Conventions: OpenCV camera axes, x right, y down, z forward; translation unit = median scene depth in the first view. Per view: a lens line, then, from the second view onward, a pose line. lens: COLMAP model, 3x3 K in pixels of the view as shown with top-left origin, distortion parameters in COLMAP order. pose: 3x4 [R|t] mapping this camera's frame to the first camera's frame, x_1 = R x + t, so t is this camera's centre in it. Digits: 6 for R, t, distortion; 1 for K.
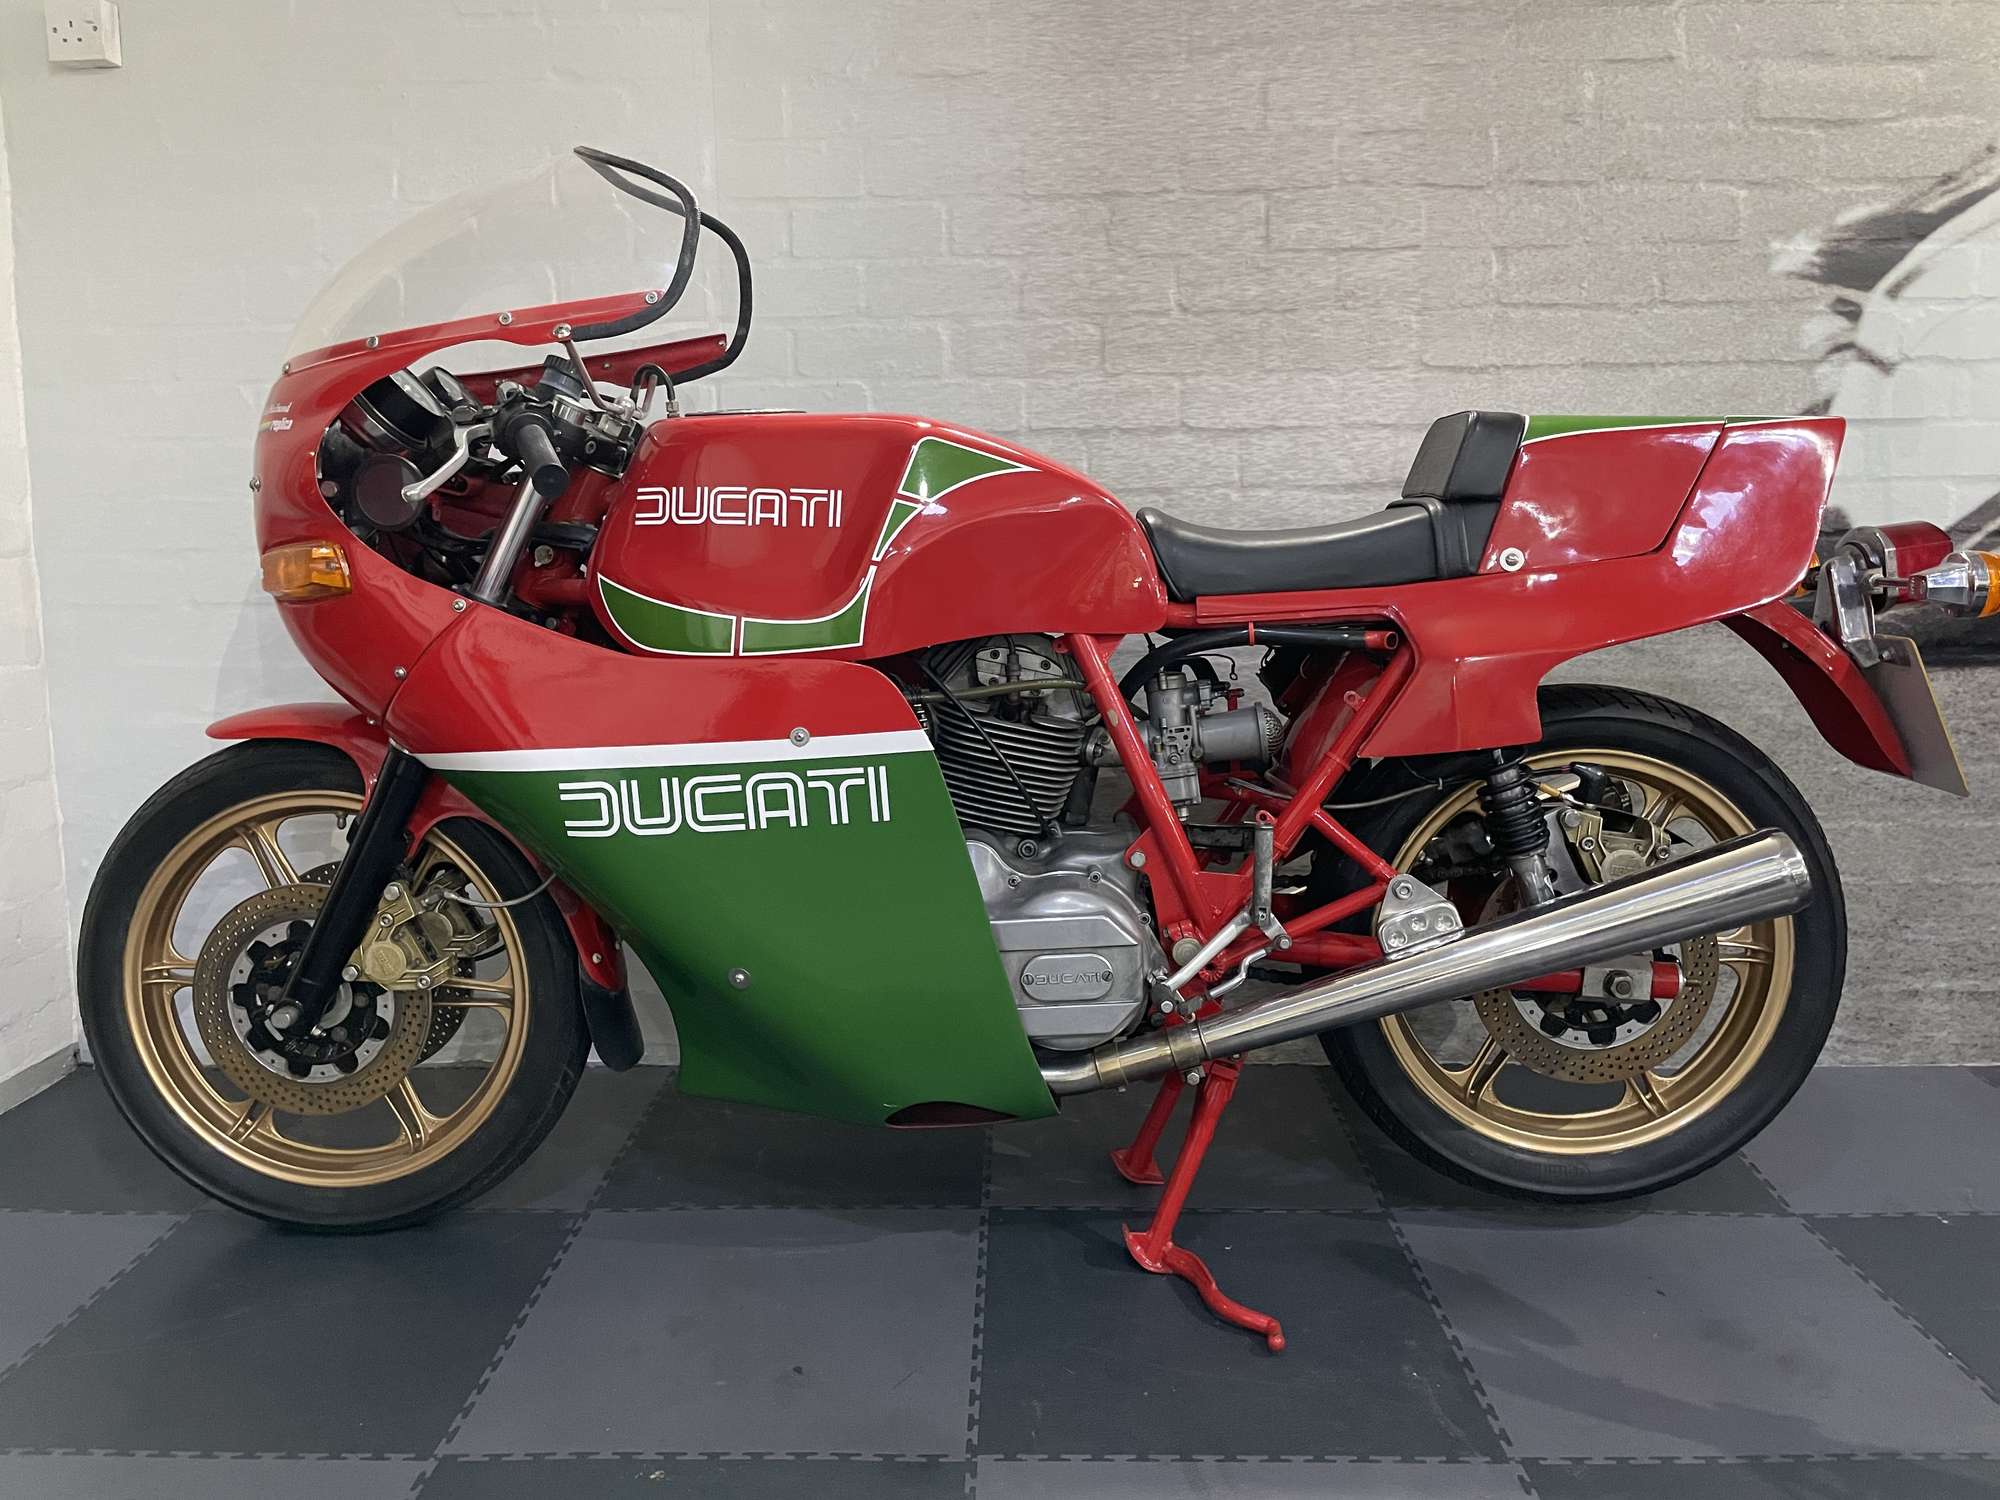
lens RADIAL K [[1519.9, 0, 976.4], [0, 1519.9, 771.9], [0, 0, 1]] dist [0.080601, -0.082592]
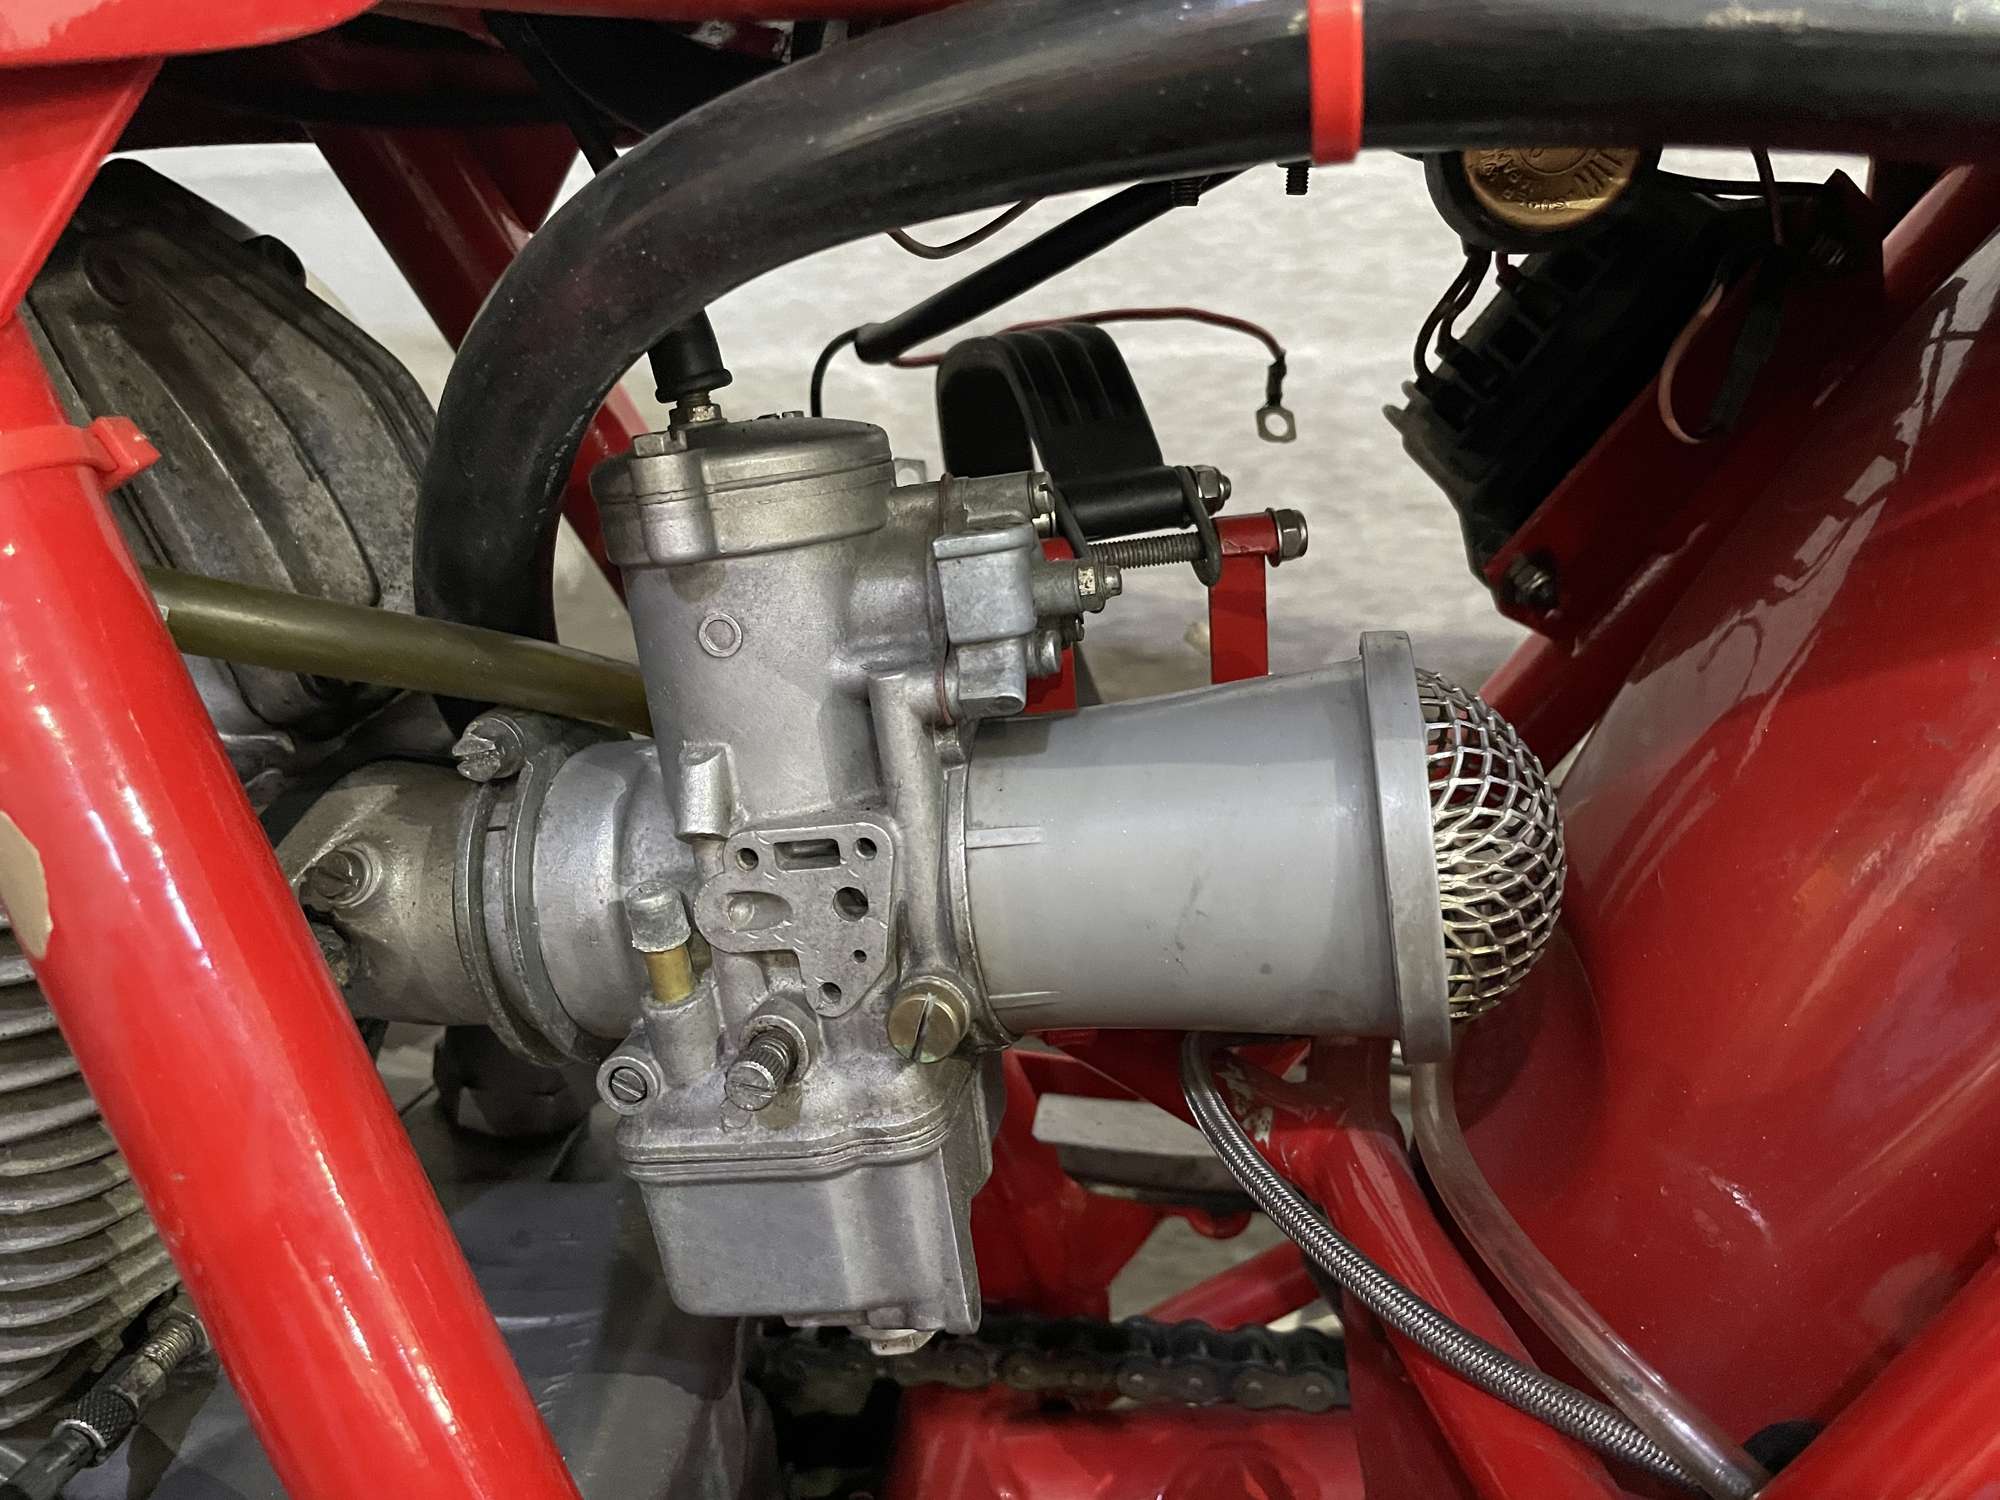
lens RADIAL K [[1532.0, 0, 1000.0], [0, 1532.0, 750.0], [0, 0, 1]] dist [0.065397, -0.082465]
pose [[0.997350, 0.004599, -0.072604, 0.161146], [0.007802, 0.985483, 0.169596, -0.060065], [0.072330, -0.169713, 0.982836, 0.864245]]
